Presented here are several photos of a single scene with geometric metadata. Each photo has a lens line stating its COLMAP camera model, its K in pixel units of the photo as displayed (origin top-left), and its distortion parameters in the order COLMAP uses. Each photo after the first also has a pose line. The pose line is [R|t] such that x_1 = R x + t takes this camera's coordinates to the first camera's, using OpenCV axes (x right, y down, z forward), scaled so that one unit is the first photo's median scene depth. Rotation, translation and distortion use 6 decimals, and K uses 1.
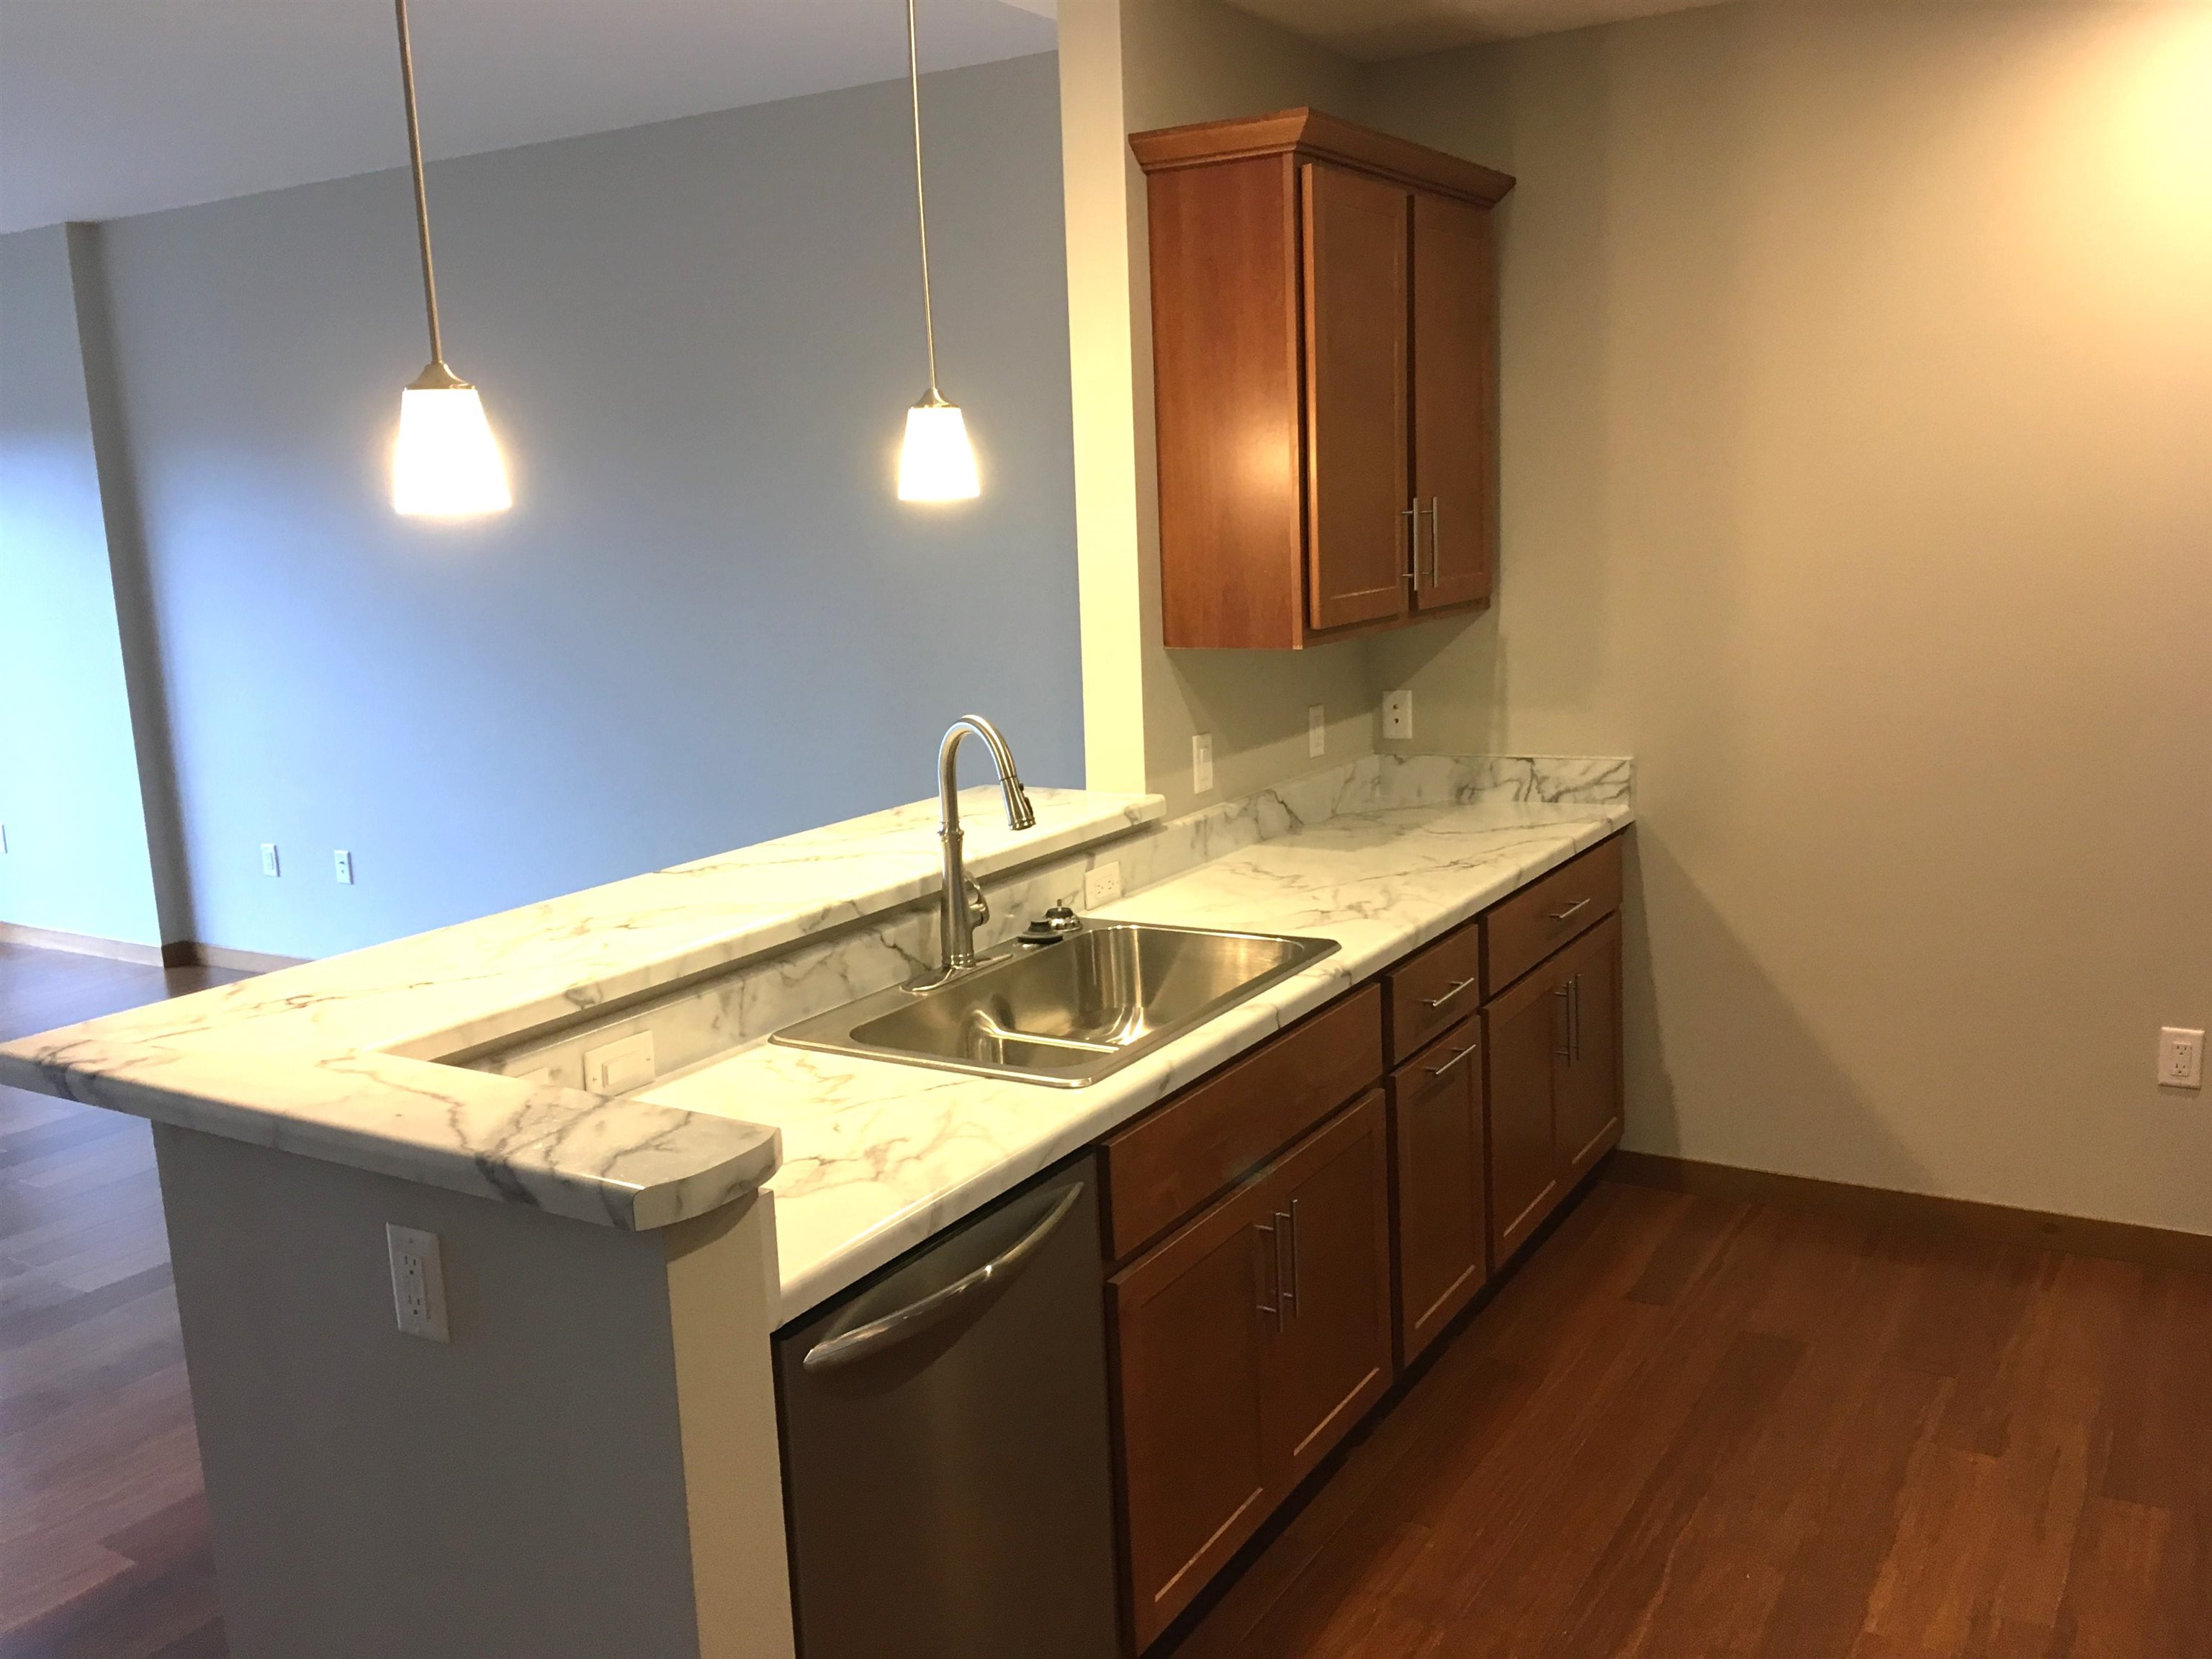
lens RADIAL K [[1898.1, 0, 1106.0], [0, 1898.1, 829.5], [0, 0, 1]] dist [0.077032, -0.106489]
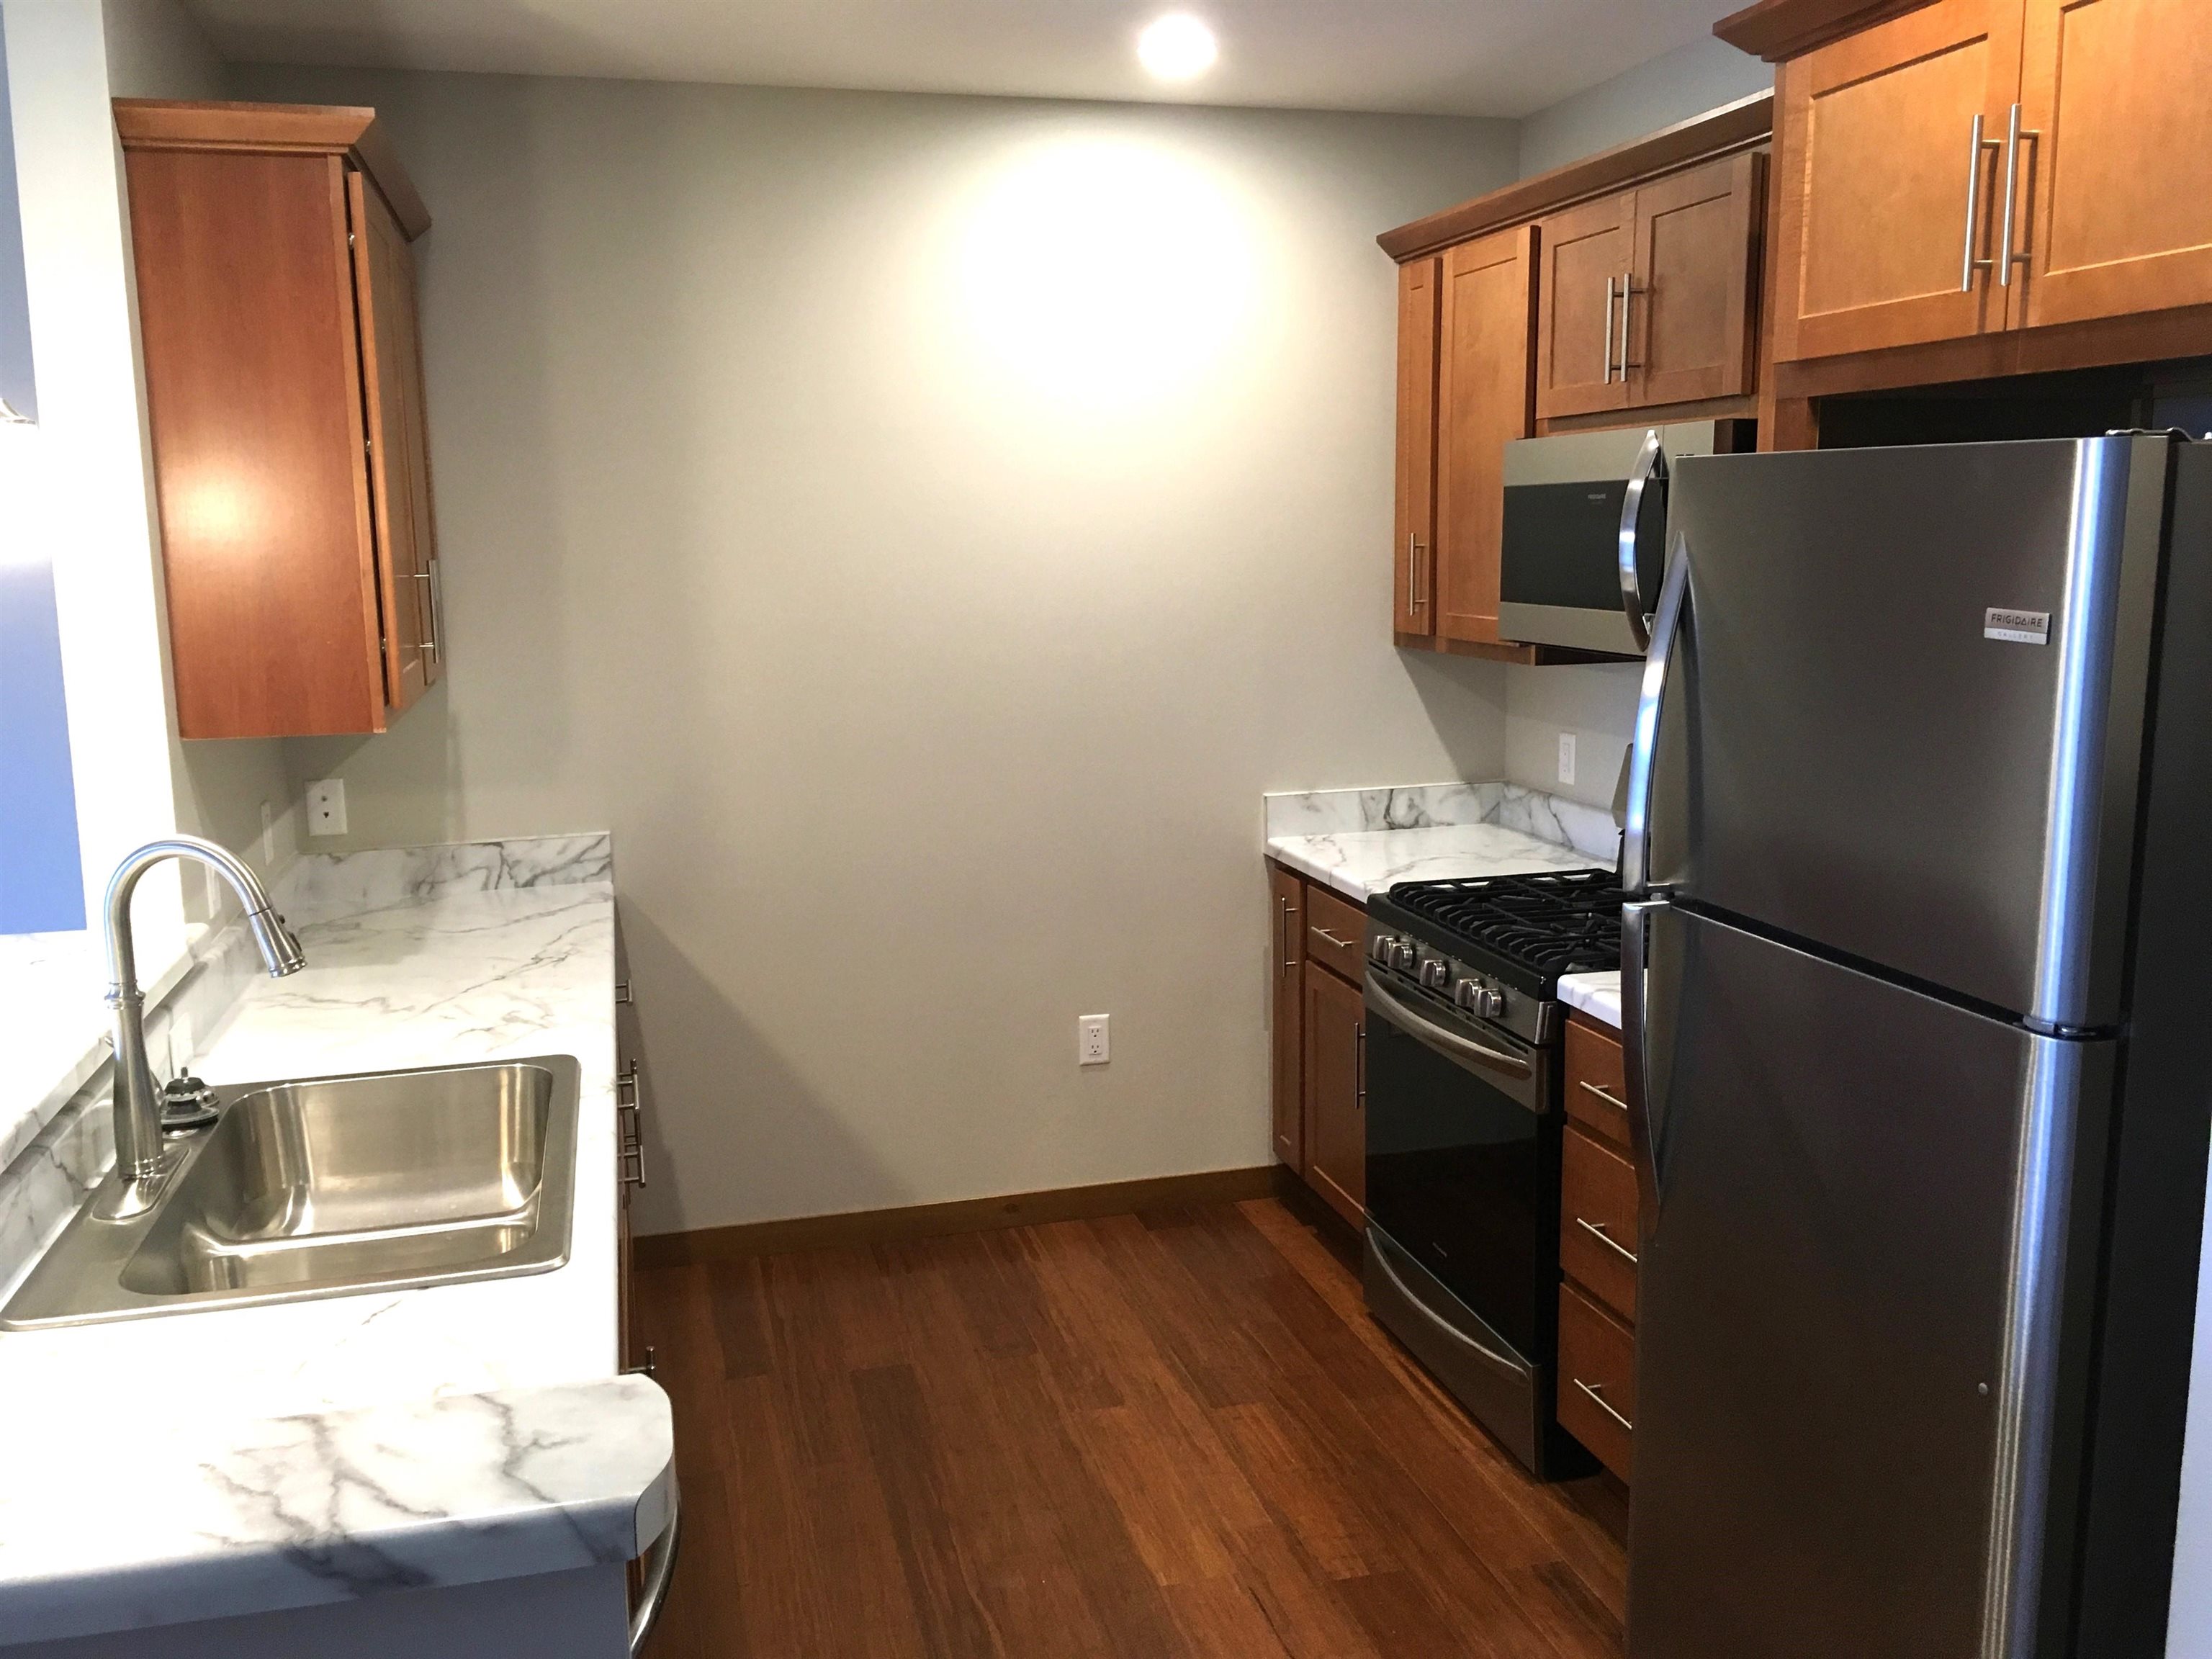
lens RADIAL K [[1898.1, 0, 1106.0], [0, 1898.1, 829.5], [0, 0, 1]] dist [0.077032, -0.106489]
pose [[0.695774, -0.085530, 0.713150, -0.250034], [0.114378, 0.993409, 0.007550, -0.017969], [-0.709095, 0.076316, 0.700971, 0.145779]]
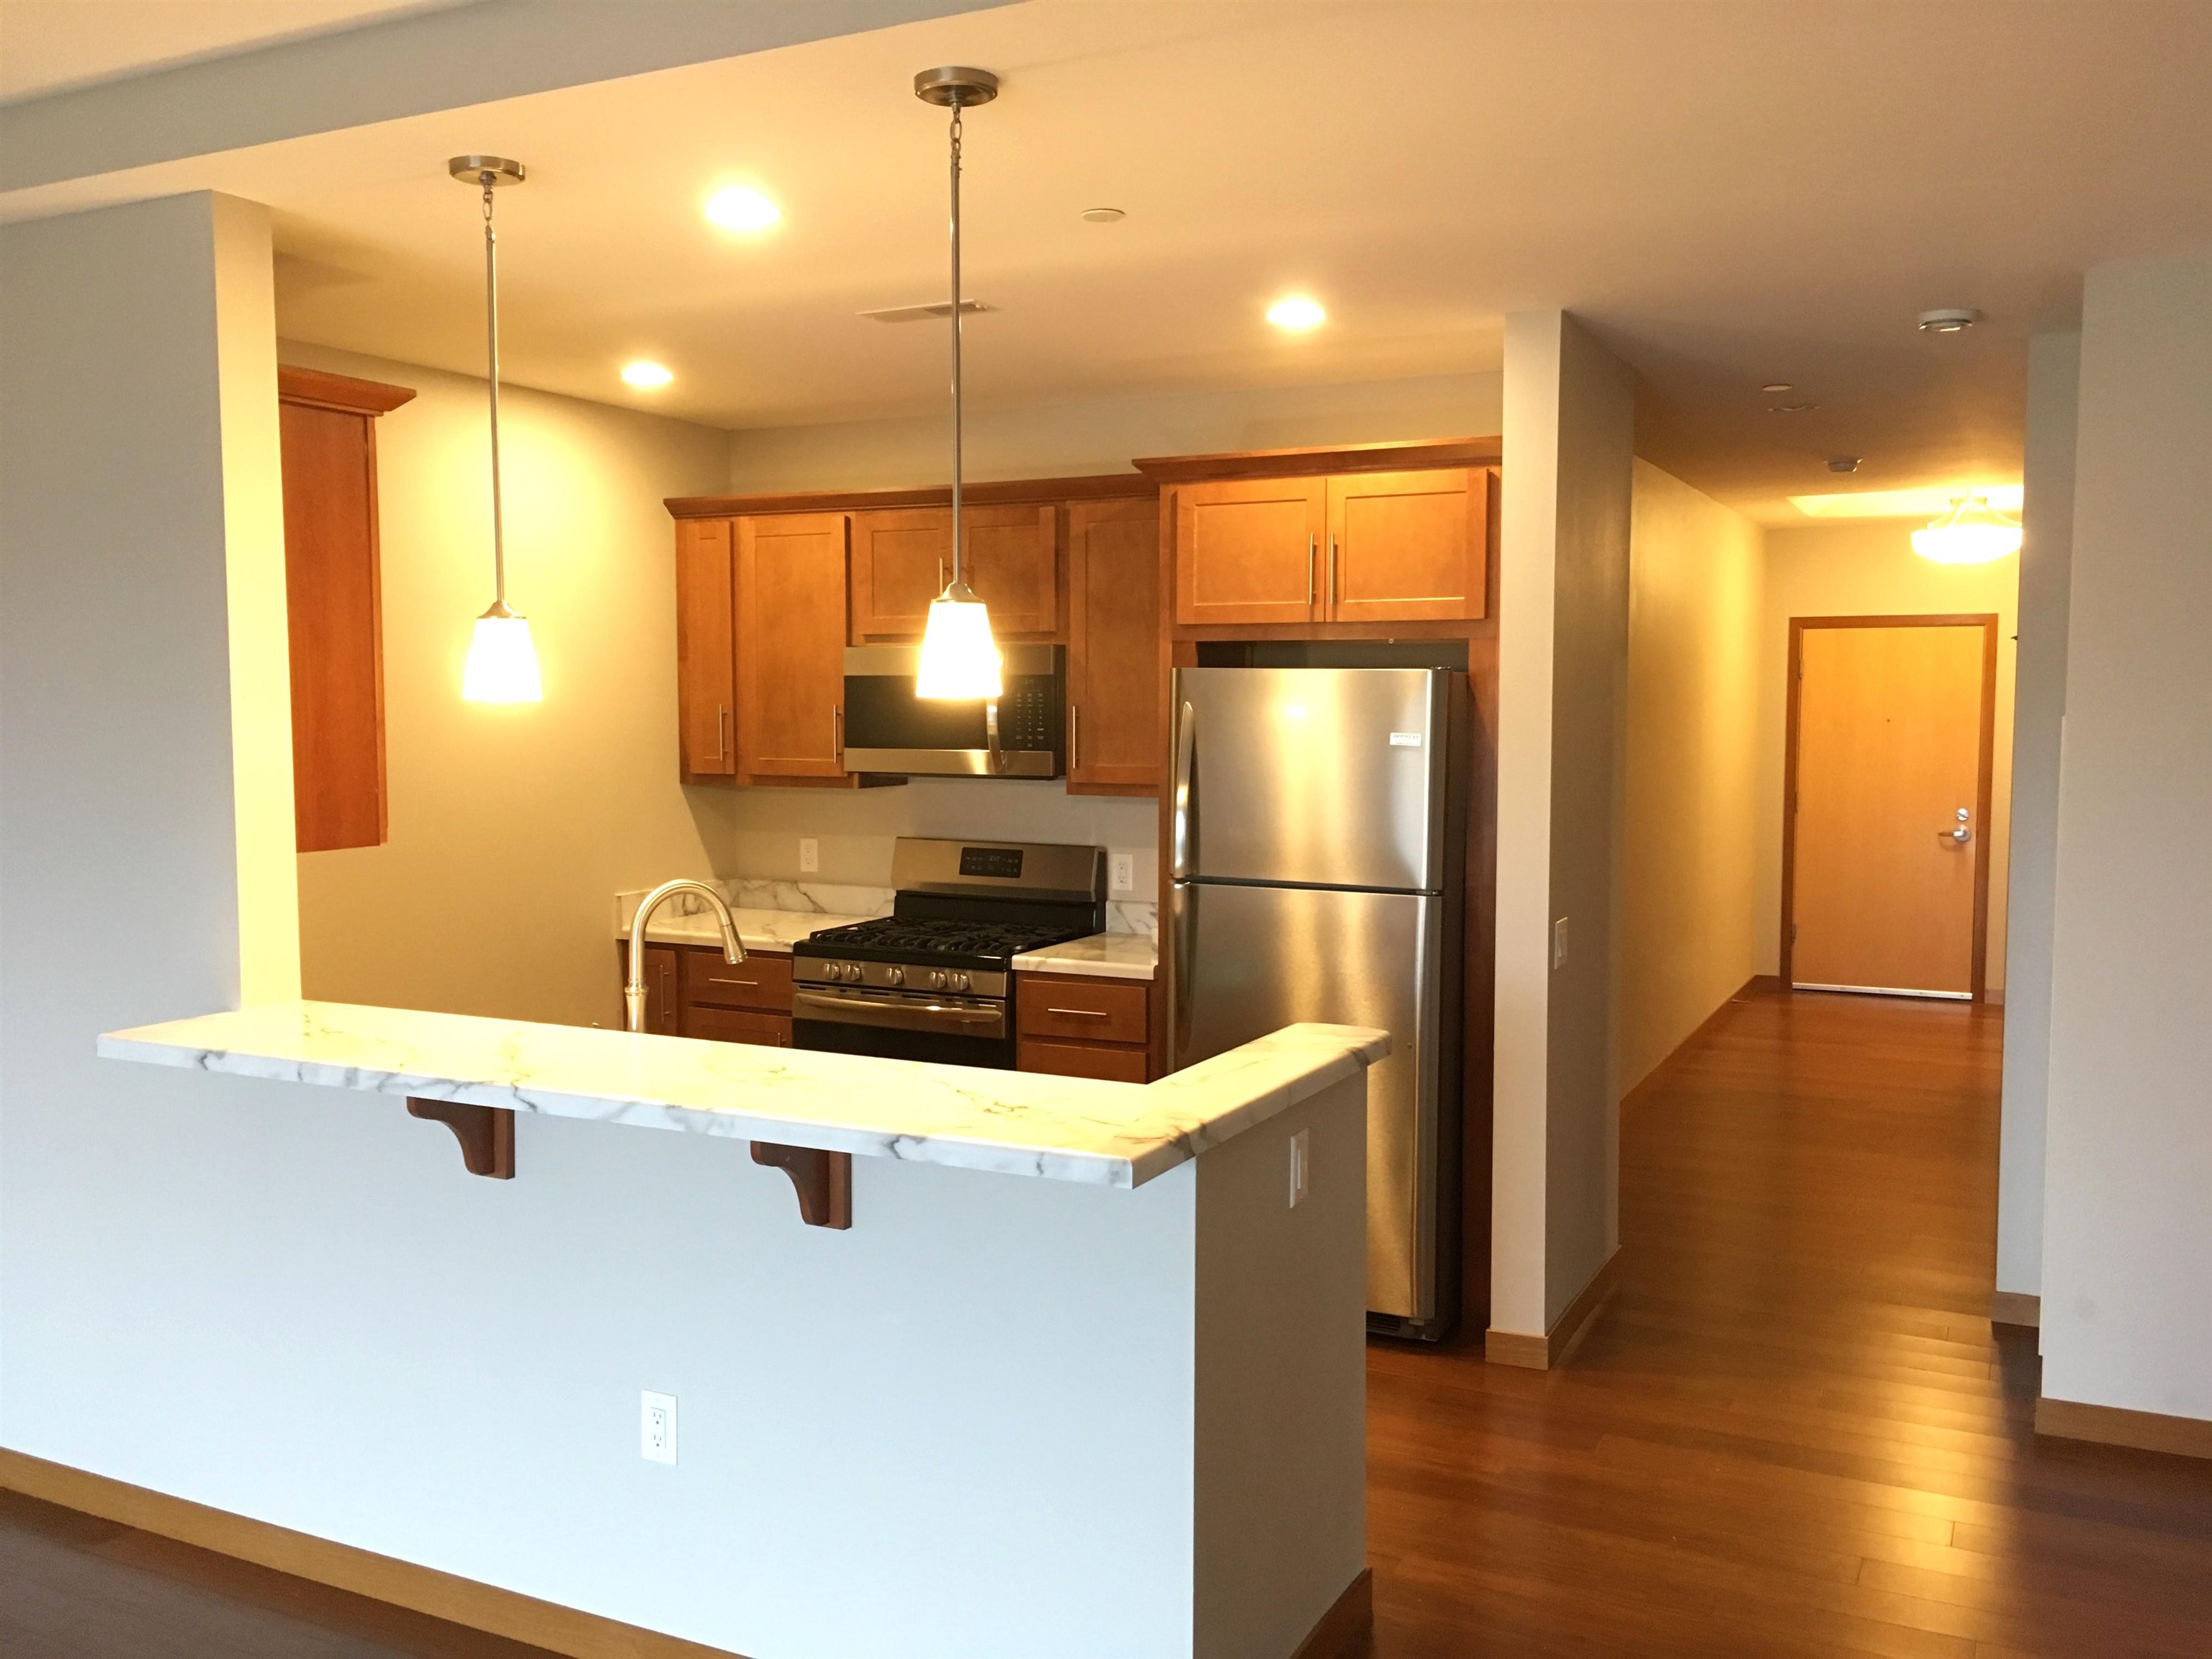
lens RADIAL K [[1898.1, 0, 1106.0], [0, 1898.1, 829.5], [0, 0, 1]] dist [0.077032, -0.106489]
pose [[-0.073809, -0.030942, 0.996792, -0.915575], [0.178797, 0.982913, 0.043750, -0.066359], [-0.981114, 0.181452, -0.067016, 0.569275]]
